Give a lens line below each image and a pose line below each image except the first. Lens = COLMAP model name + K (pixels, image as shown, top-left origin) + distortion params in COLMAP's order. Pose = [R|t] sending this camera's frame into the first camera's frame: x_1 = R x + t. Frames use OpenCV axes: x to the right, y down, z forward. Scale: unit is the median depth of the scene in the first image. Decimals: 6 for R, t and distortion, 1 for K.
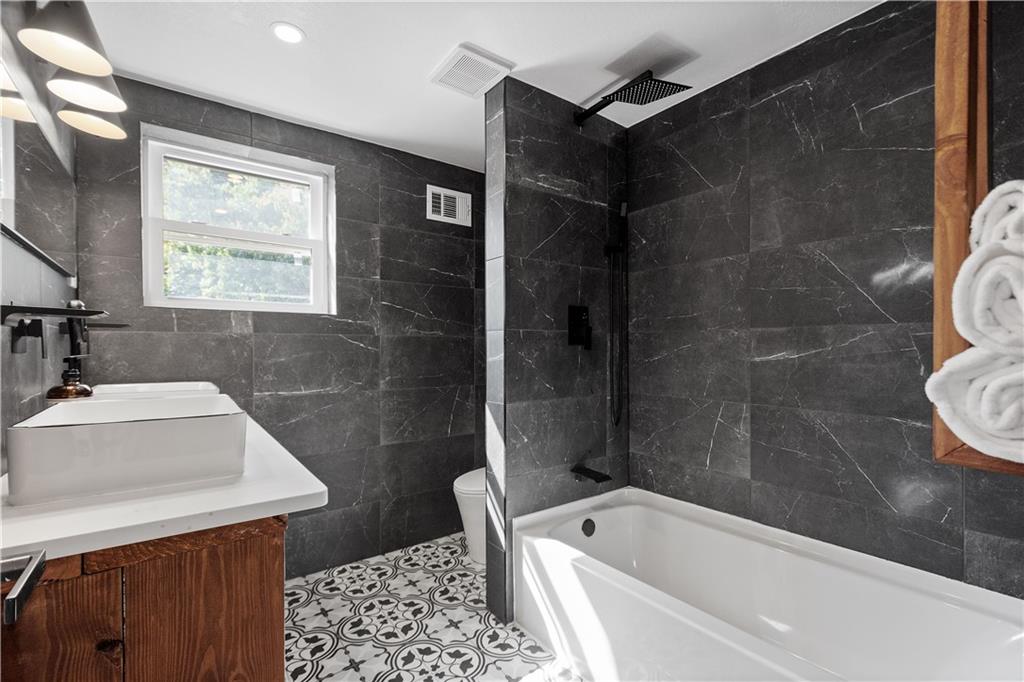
lens RADIAL K [[457.5, 0, 514.0], [0, 457.5, 351.1], [0, 0, 1]] dist [0.002279, -0.000359]
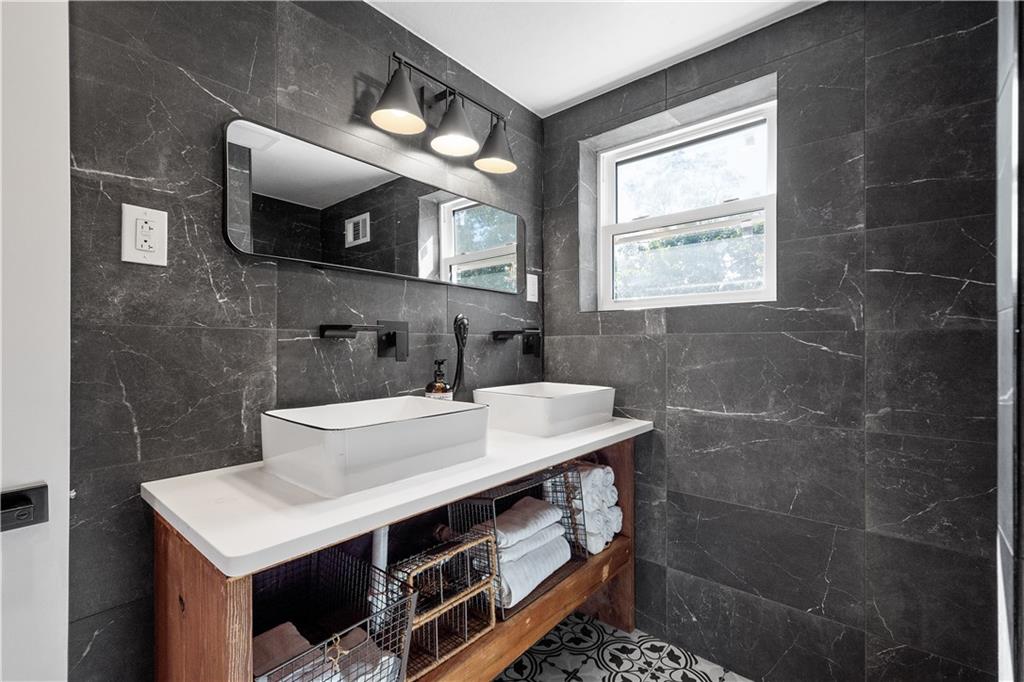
lens RADIAL K [[450.0, 0, 511.3], [0, 450.0, 345.7], [0, 0, 1]] dist [0.005750, 0.000175]
pose [[0.217321, 0.003114, -0.976095, 0.167584], [-0.005695, 0.999982, 0.001922, -0.017397], [0.976084, 0.005141, 0.217335, 0.540639]]
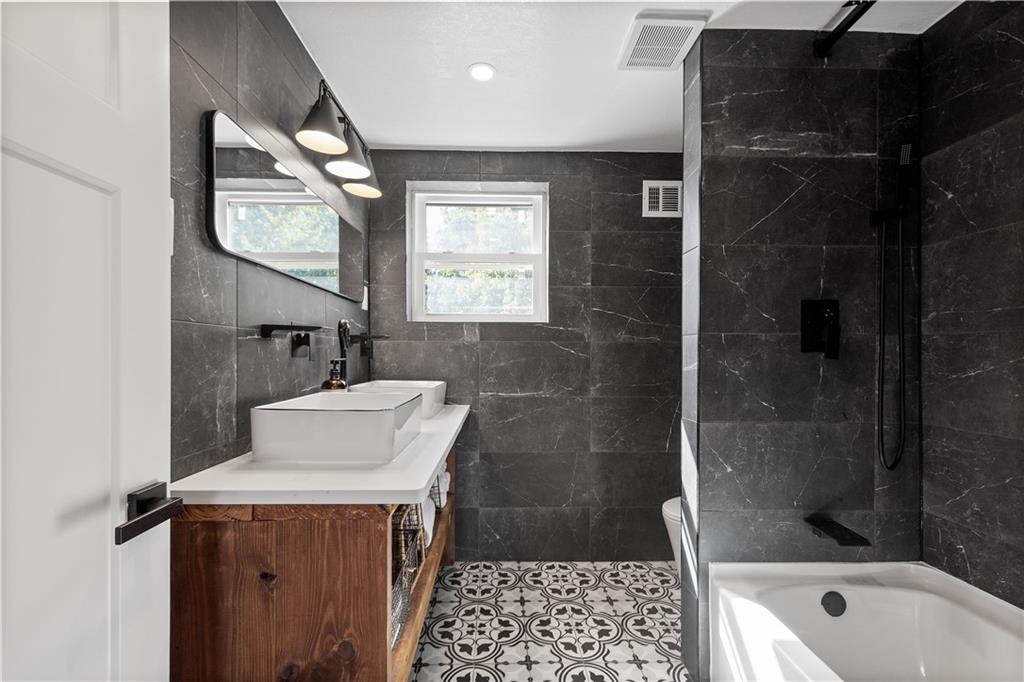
lens RADIAL K [[448.0, 0, 508.9], [0, 448.0, 354.5], [0, 0, 1]] dist [0.000630, -0.000300]
pose [[0.813448, 0.006904, -0.581597, 0.151680], [-0.009783, 0.999950, -0.001814, -0.003592], [0.581555, 0.007165, 0.813475, 0.115855]]
